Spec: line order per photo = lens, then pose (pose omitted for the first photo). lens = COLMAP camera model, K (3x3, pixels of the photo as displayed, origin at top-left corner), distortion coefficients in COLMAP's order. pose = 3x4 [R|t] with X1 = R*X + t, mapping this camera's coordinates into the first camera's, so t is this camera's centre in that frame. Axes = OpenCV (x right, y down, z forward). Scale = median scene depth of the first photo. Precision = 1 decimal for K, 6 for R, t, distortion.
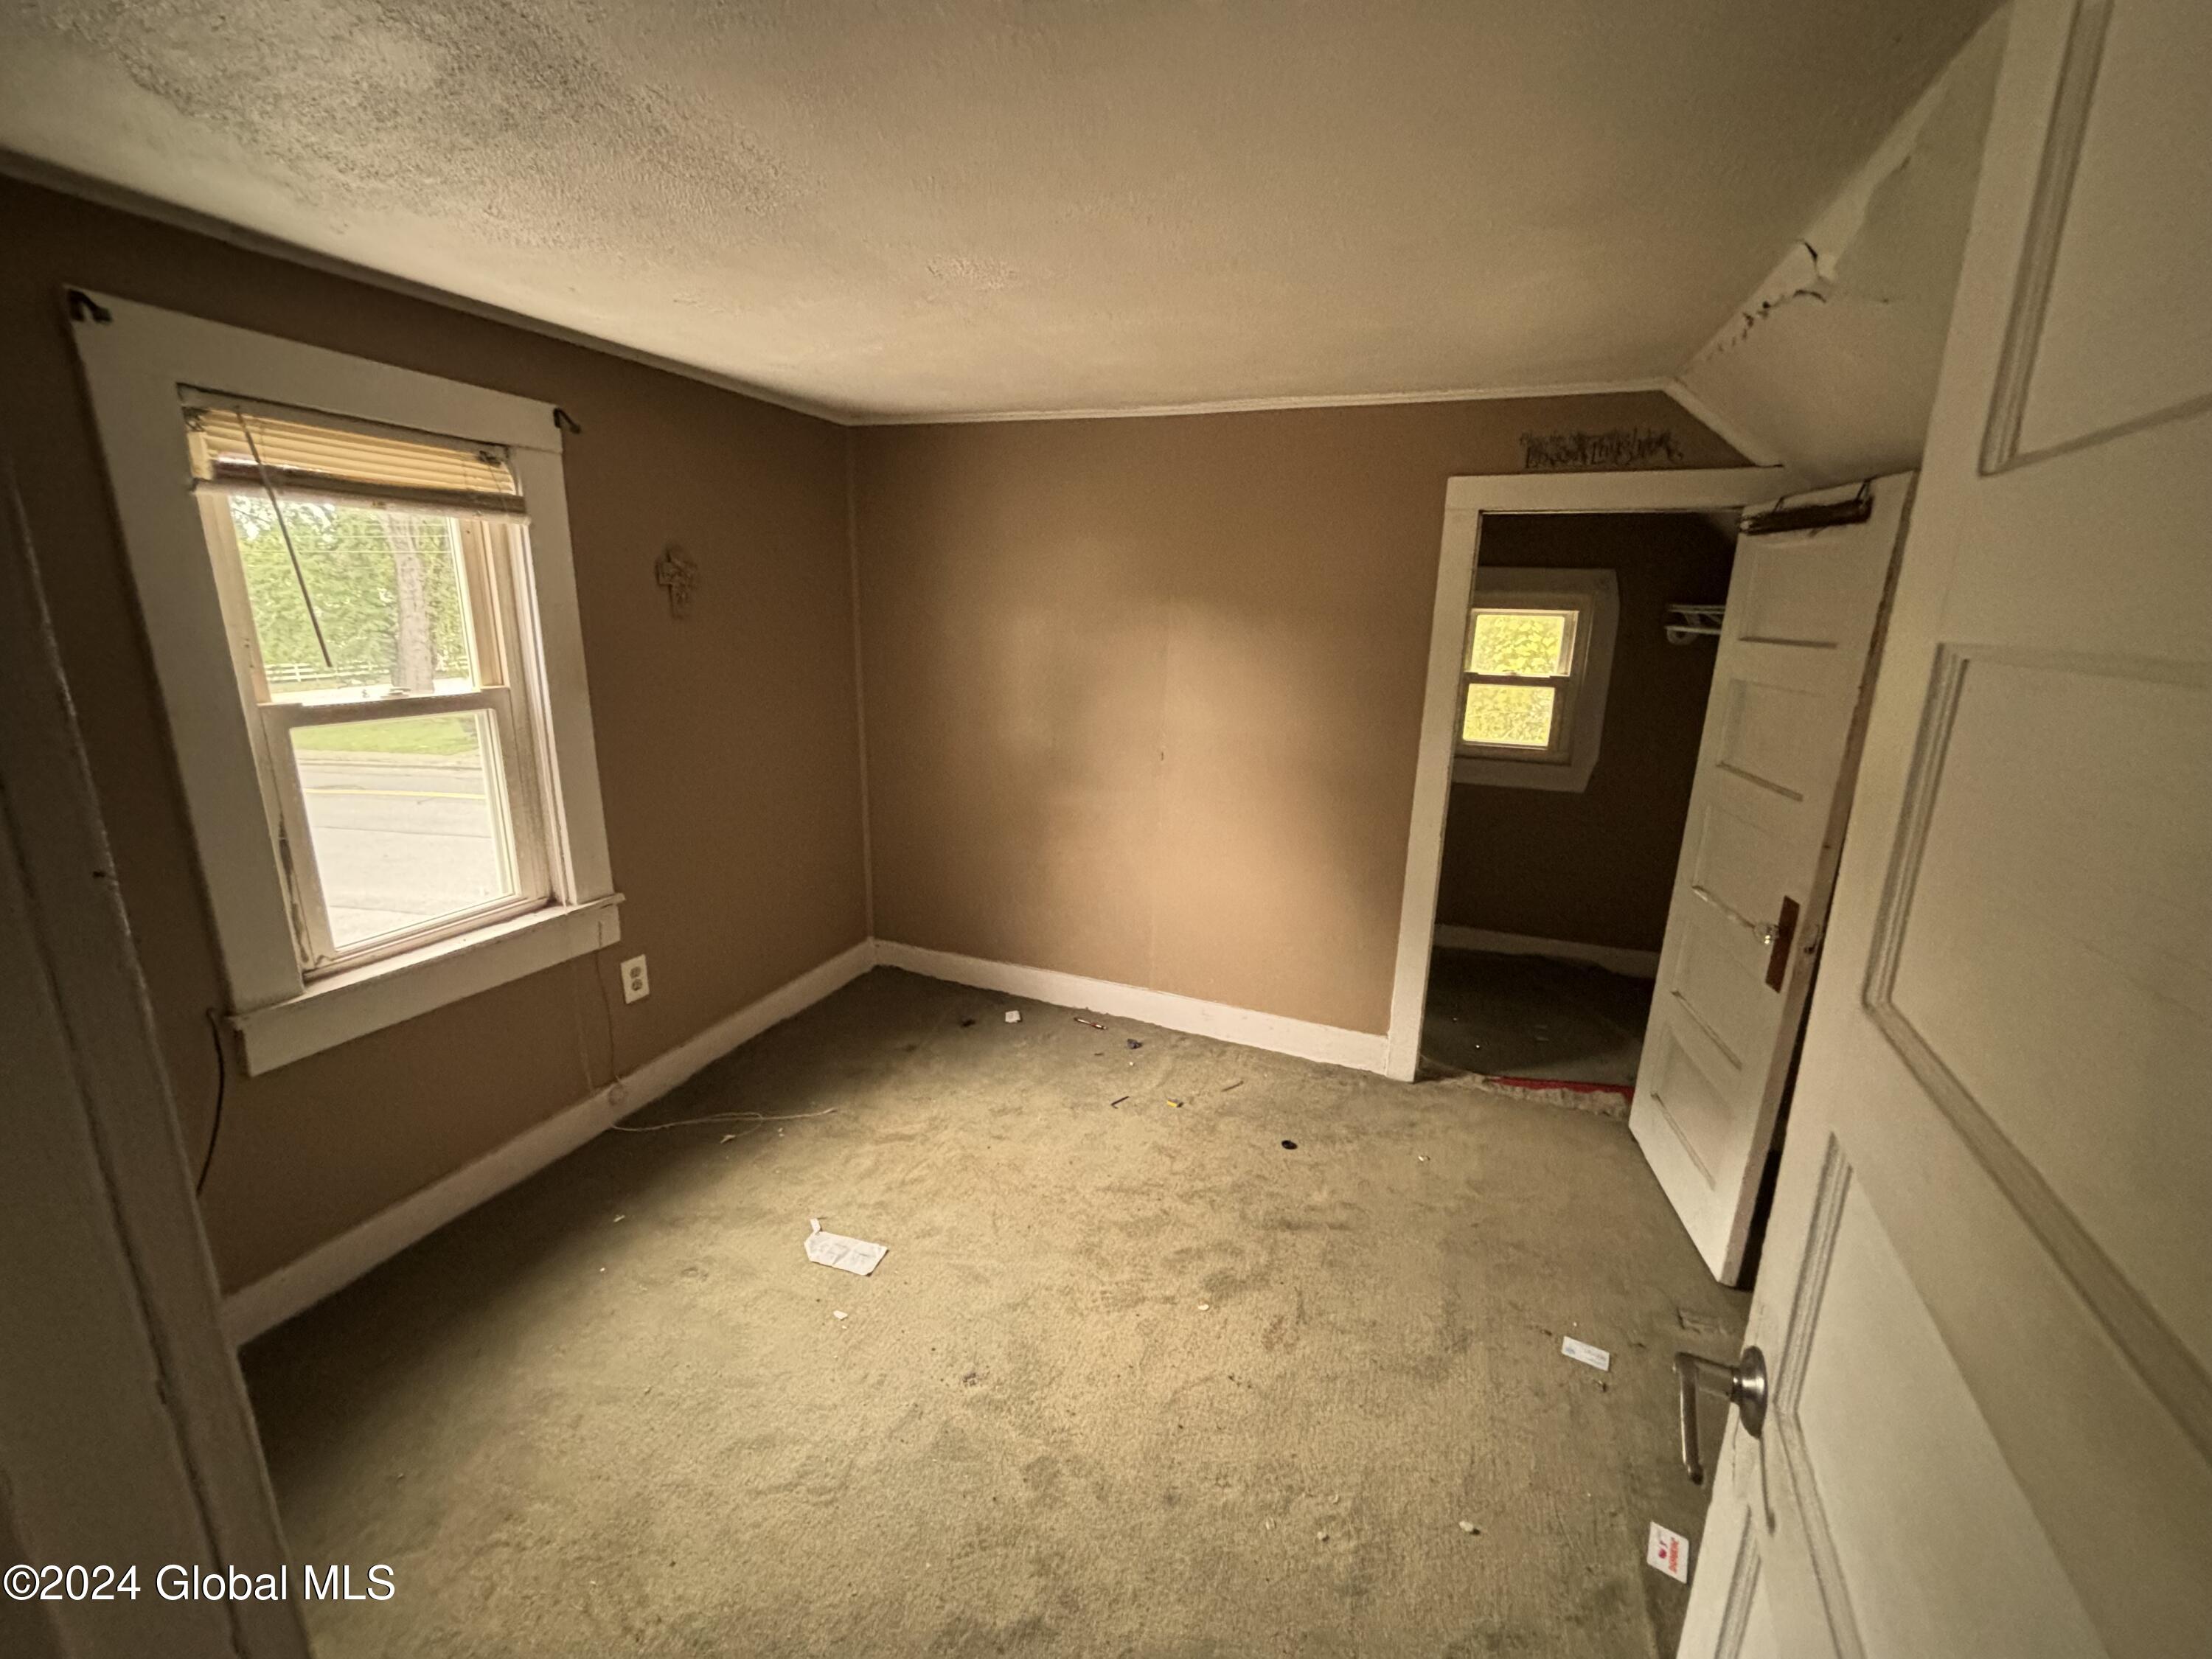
lens RADIAL K [[887.9, 0, 1102.4], [0, 887.9, 826.4], [0, 0, 1]] dist [-0.000907, 0.000319]
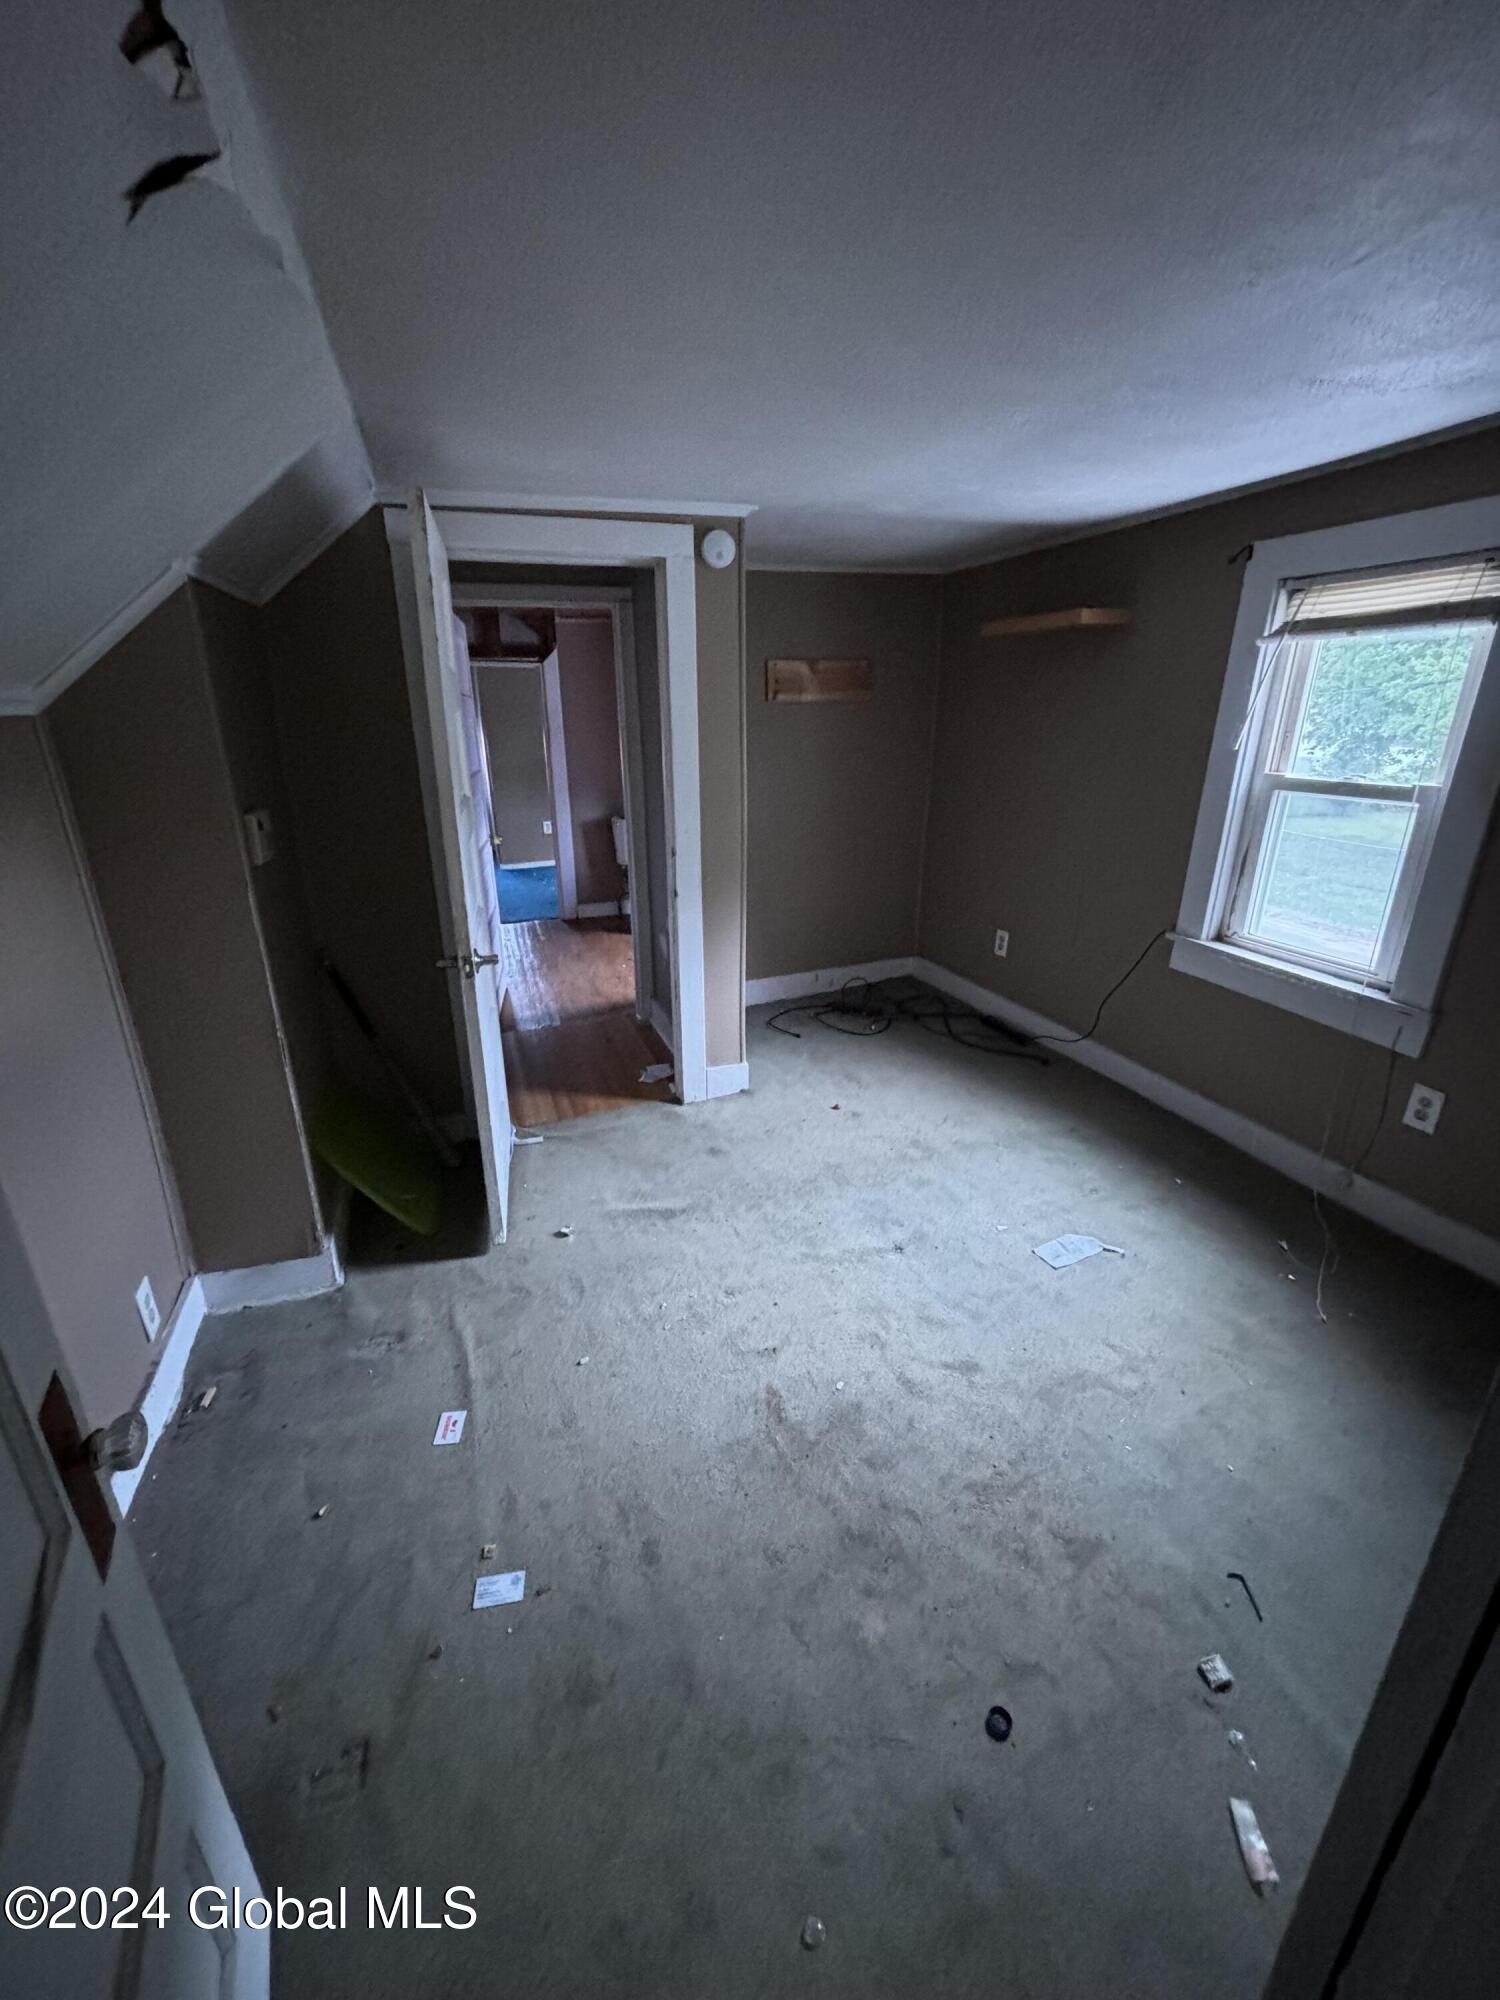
lens RADIAL K [[802.8, 0, 750.0], [0, 802.8, 1000.0], [0, 0, 1]] dist [-0.000907, 0.000319]
pose [[-0.747985, 0.210570, -0.629428, 0.702119], [-0.167278, 0.857917, 0.485794, -0.297447], [0.642290, 0.468656, -0.606485, 1.304842]]
